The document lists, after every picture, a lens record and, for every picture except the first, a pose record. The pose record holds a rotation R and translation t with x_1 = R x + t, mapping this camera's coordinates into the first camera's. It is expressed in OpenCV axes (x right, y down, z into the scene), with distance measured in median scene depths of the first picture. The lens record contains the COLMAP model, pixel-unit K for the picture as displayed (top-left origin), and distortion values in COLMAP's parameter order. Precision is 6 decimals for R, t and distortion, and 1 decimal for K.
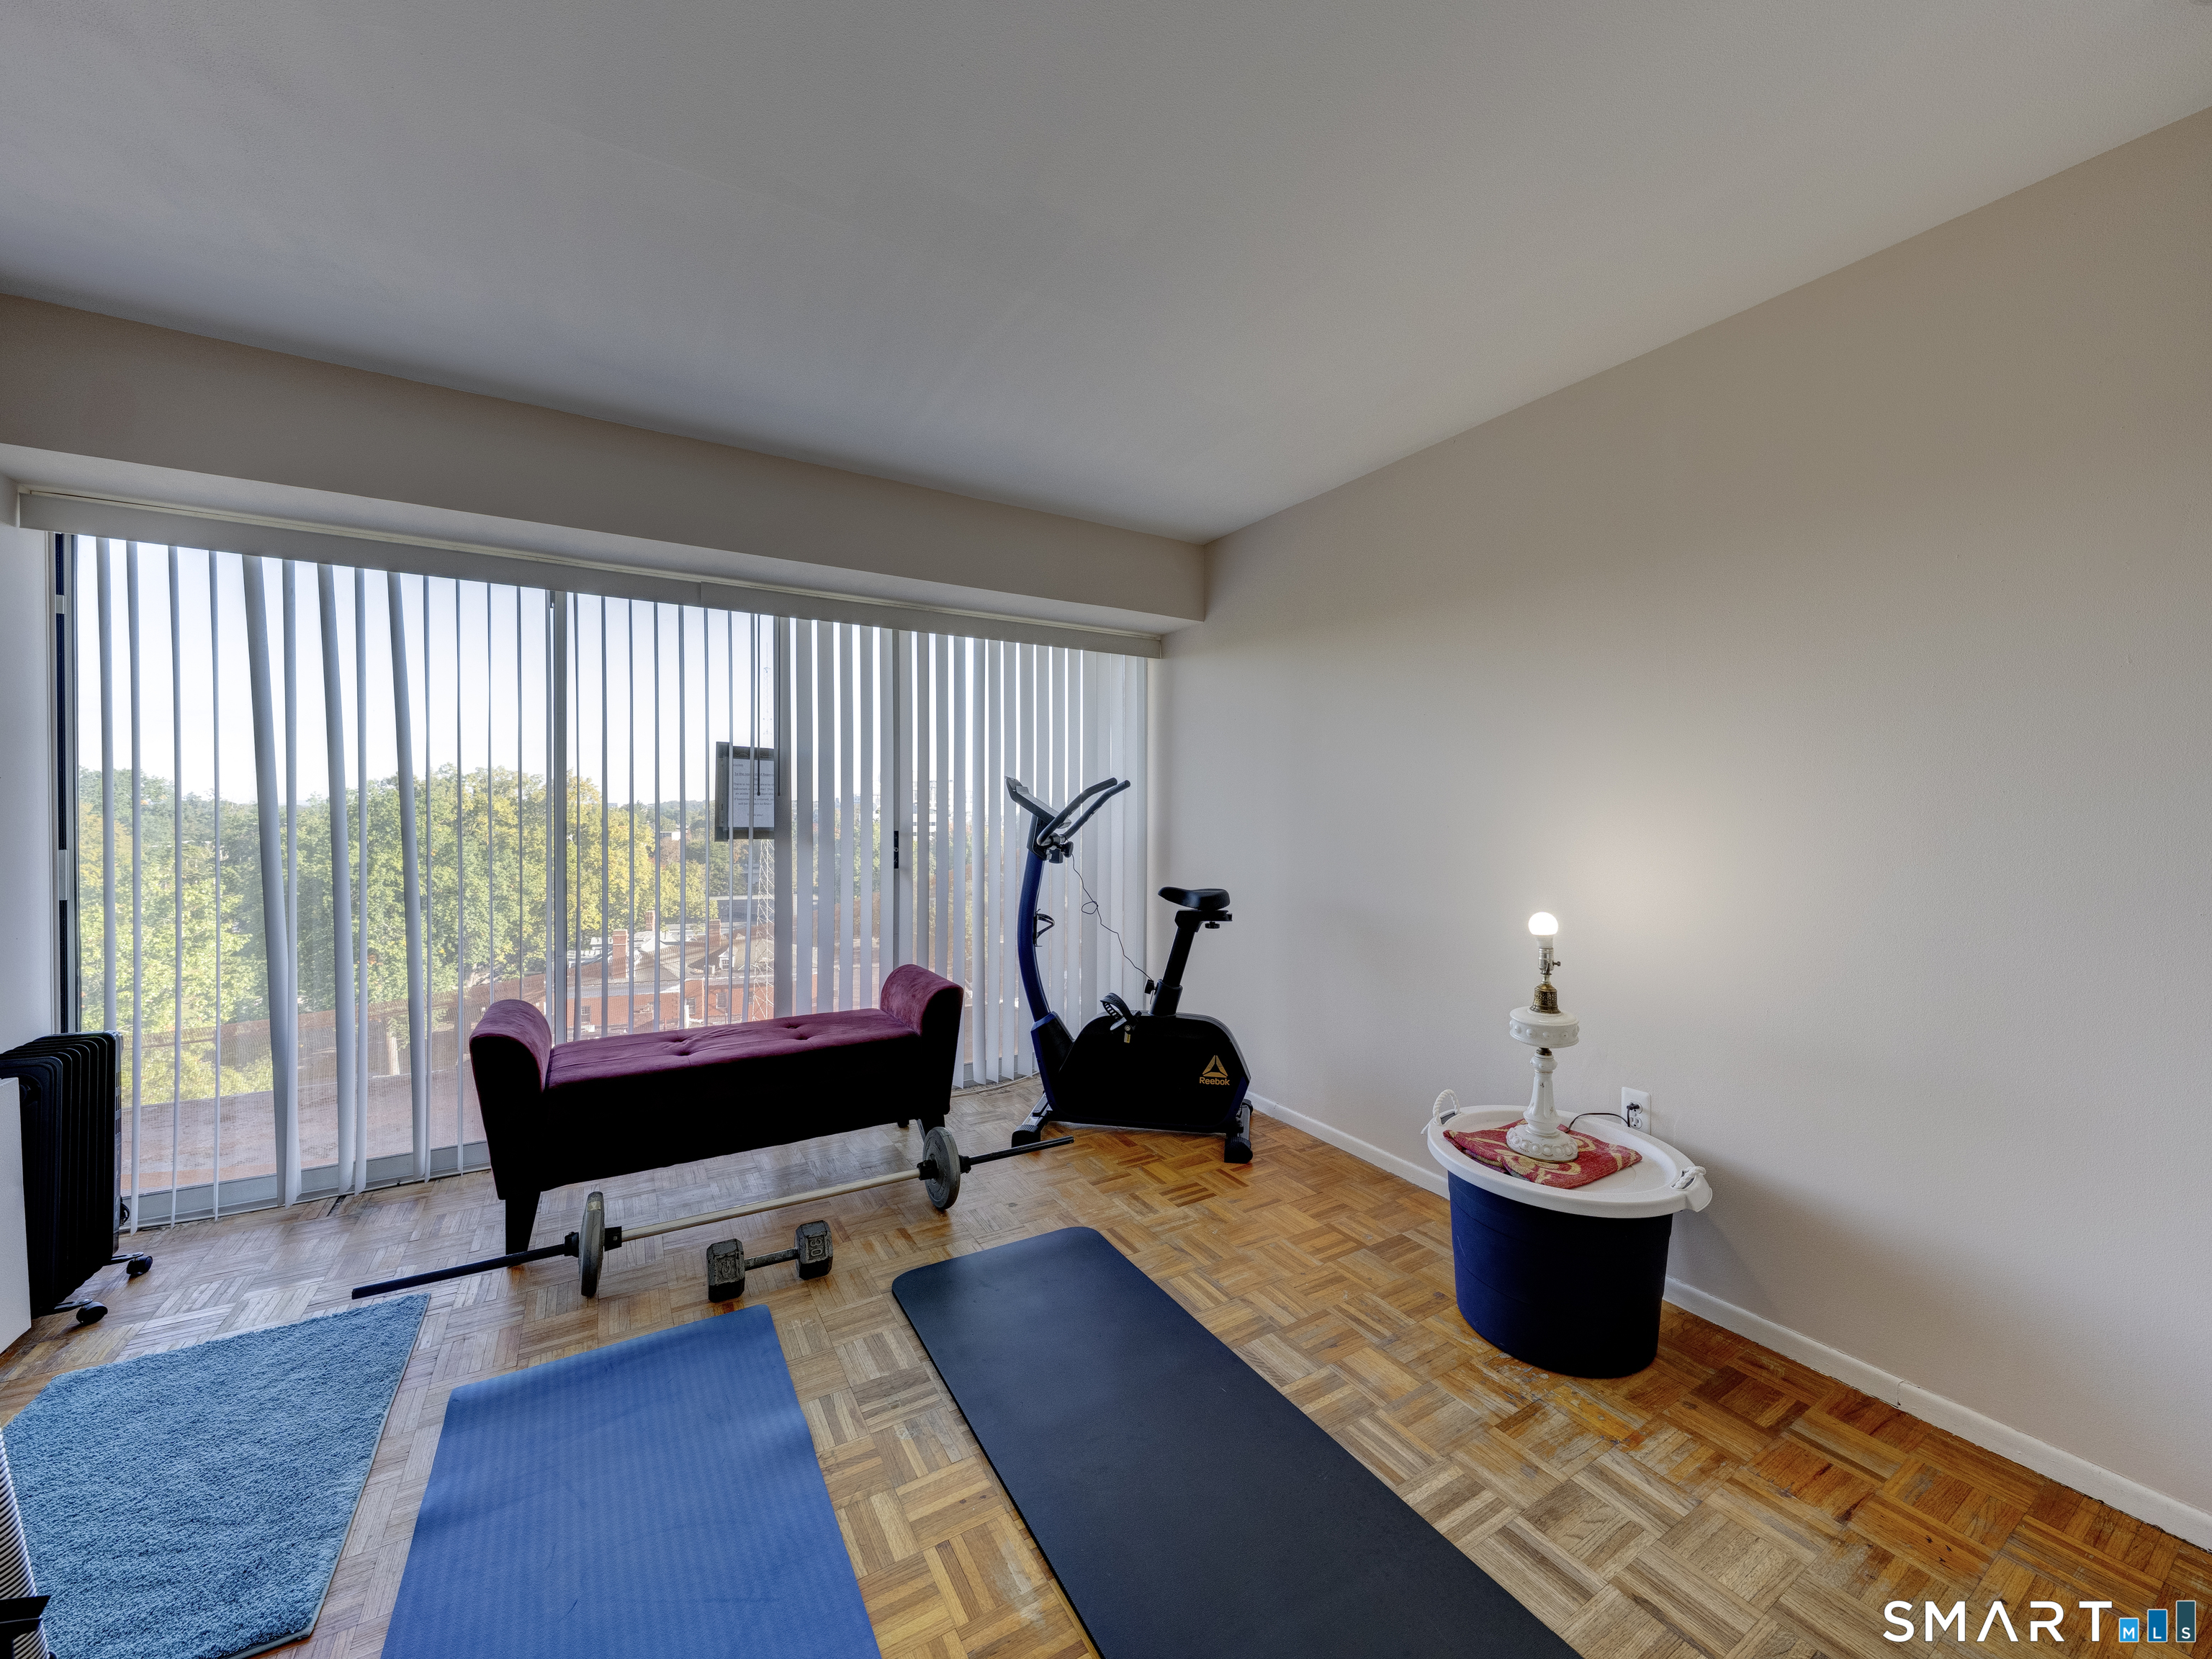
lens RADIAL K [[845.4, 0, 1103.2], [0, 845.4, 820.0], [0, 0, 1]] dist [-0.001840, 0.000161]
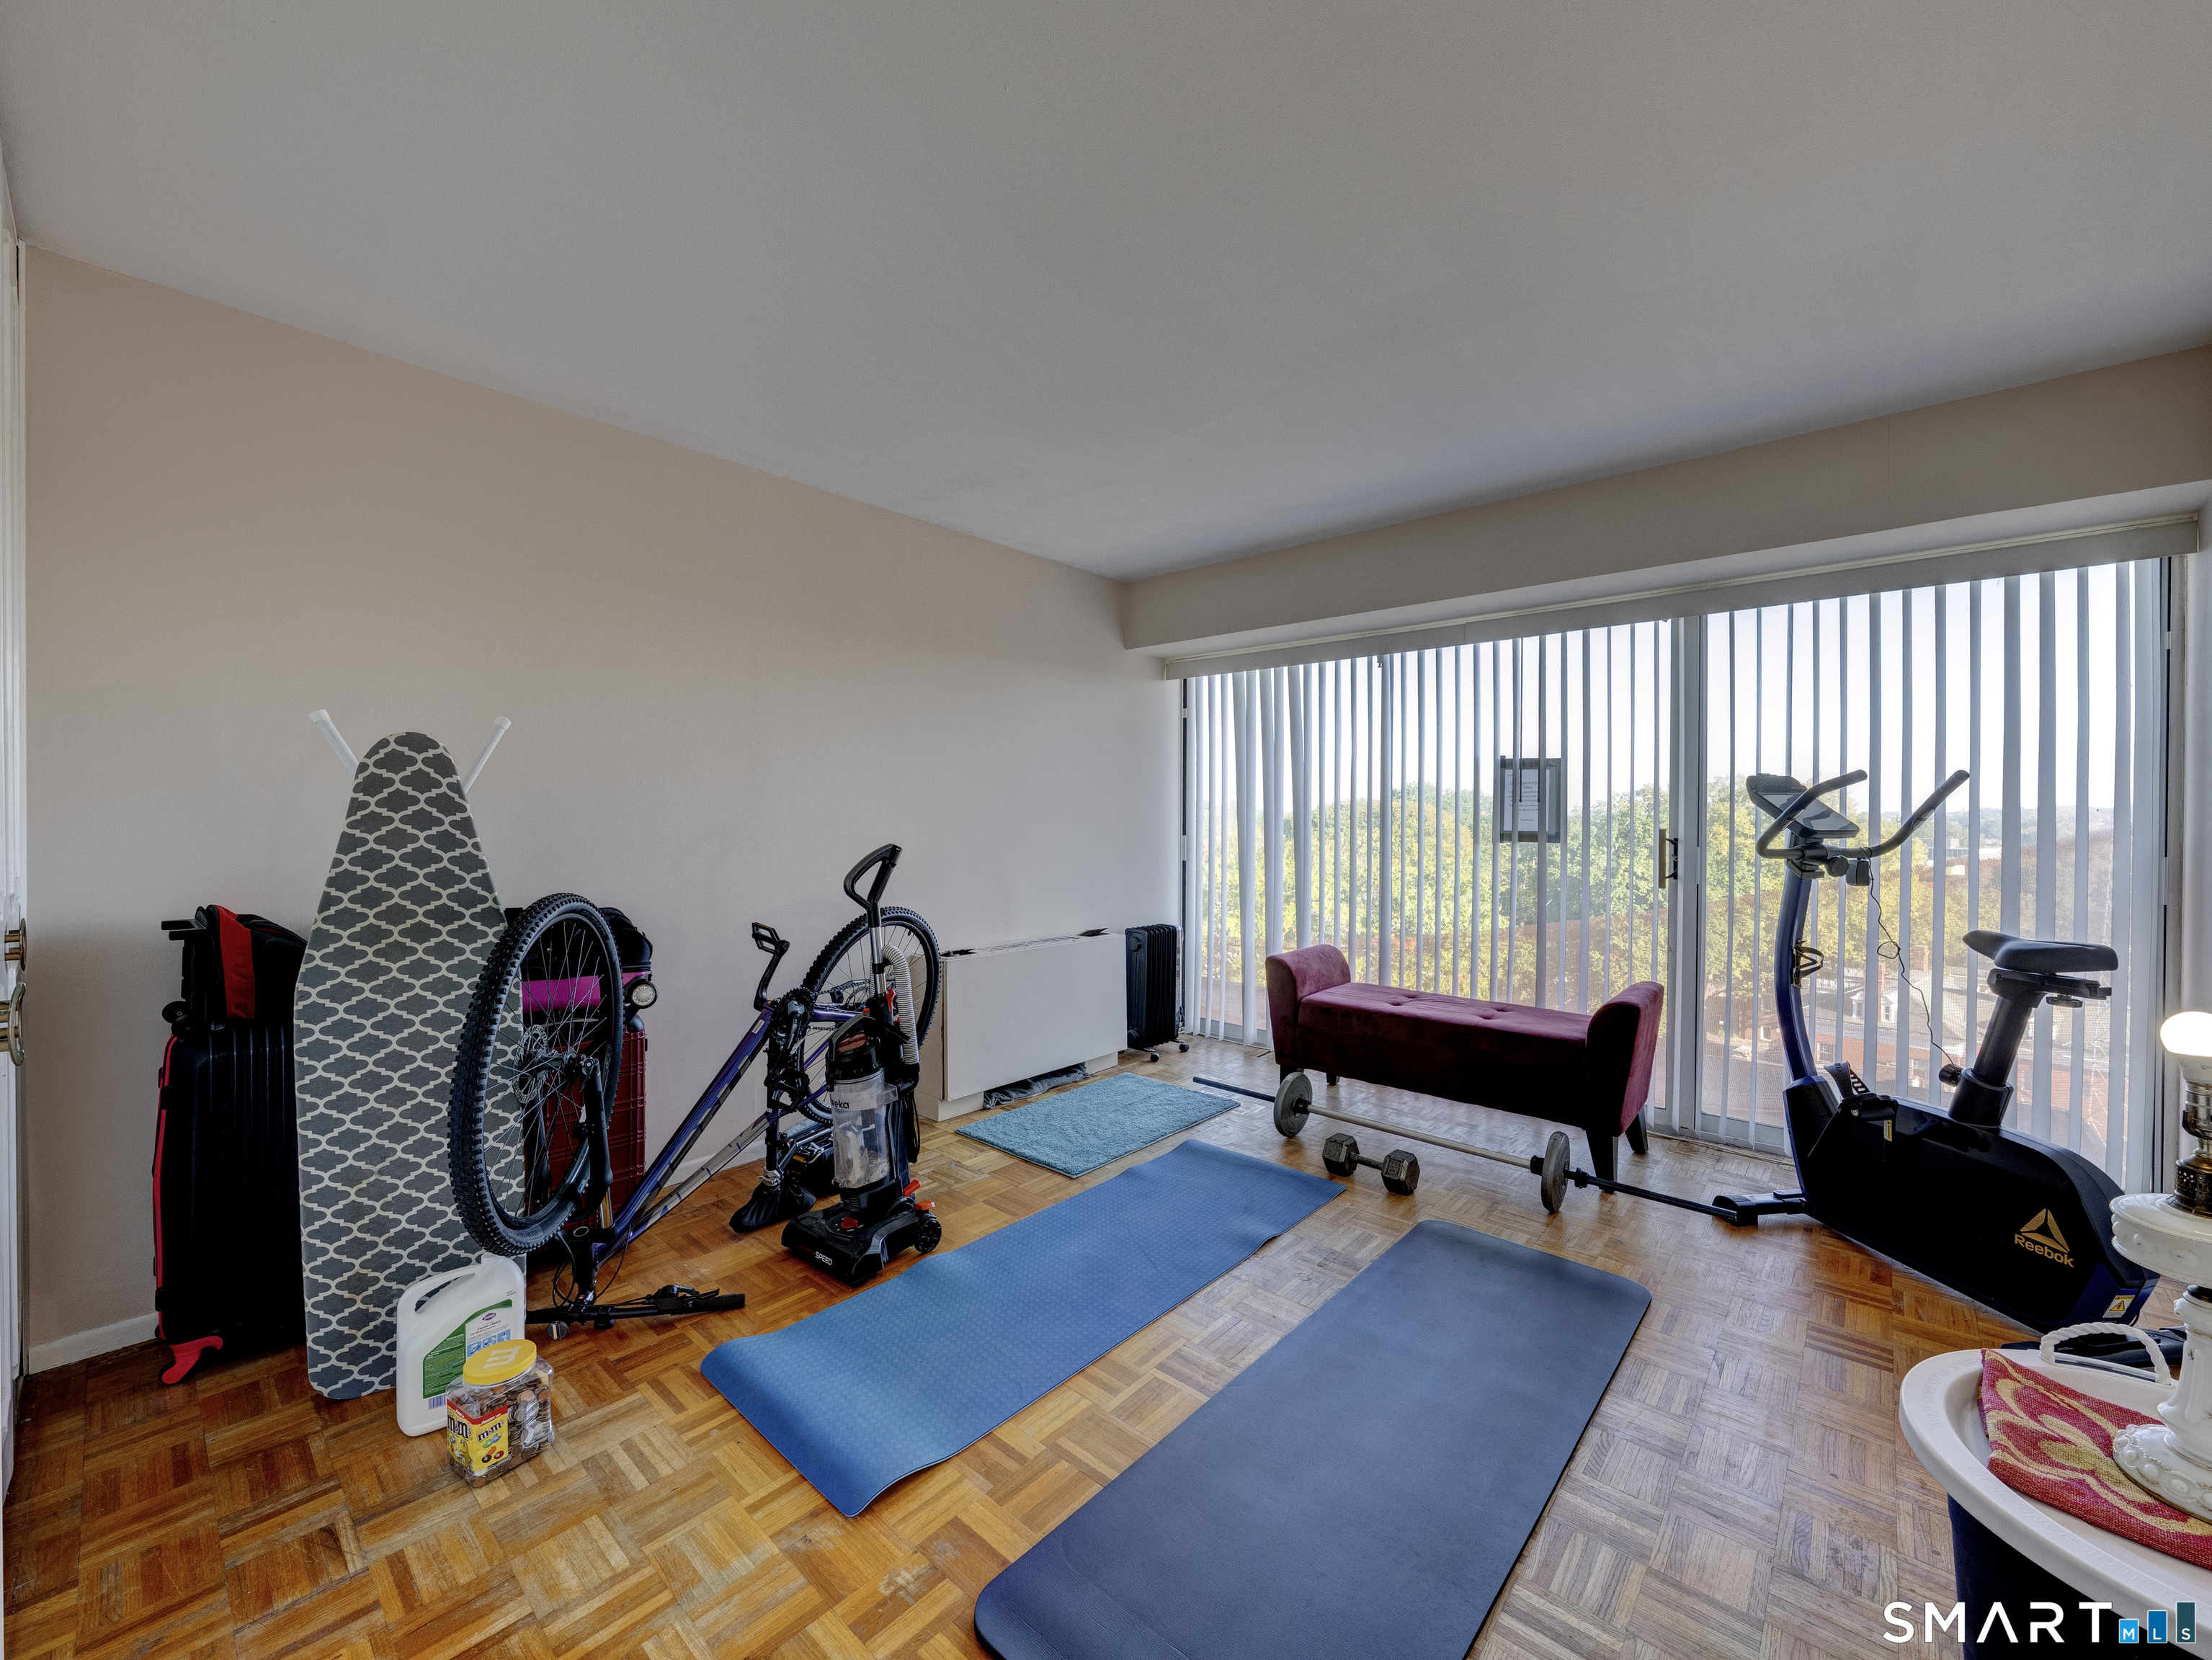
lens RADIAL K [[875.2, 0, 1106.0], [0, 875.2, 830.0], [0, 0, 1]] dist [0.000255, 0.000251]
pose [[0.302383, 0.012341, -0.953107, 0.531244], [-0.013131, 0.999875, 0.008781, 0.004305], [0.953096, 0.009860, 0.302507, 0.147046]]
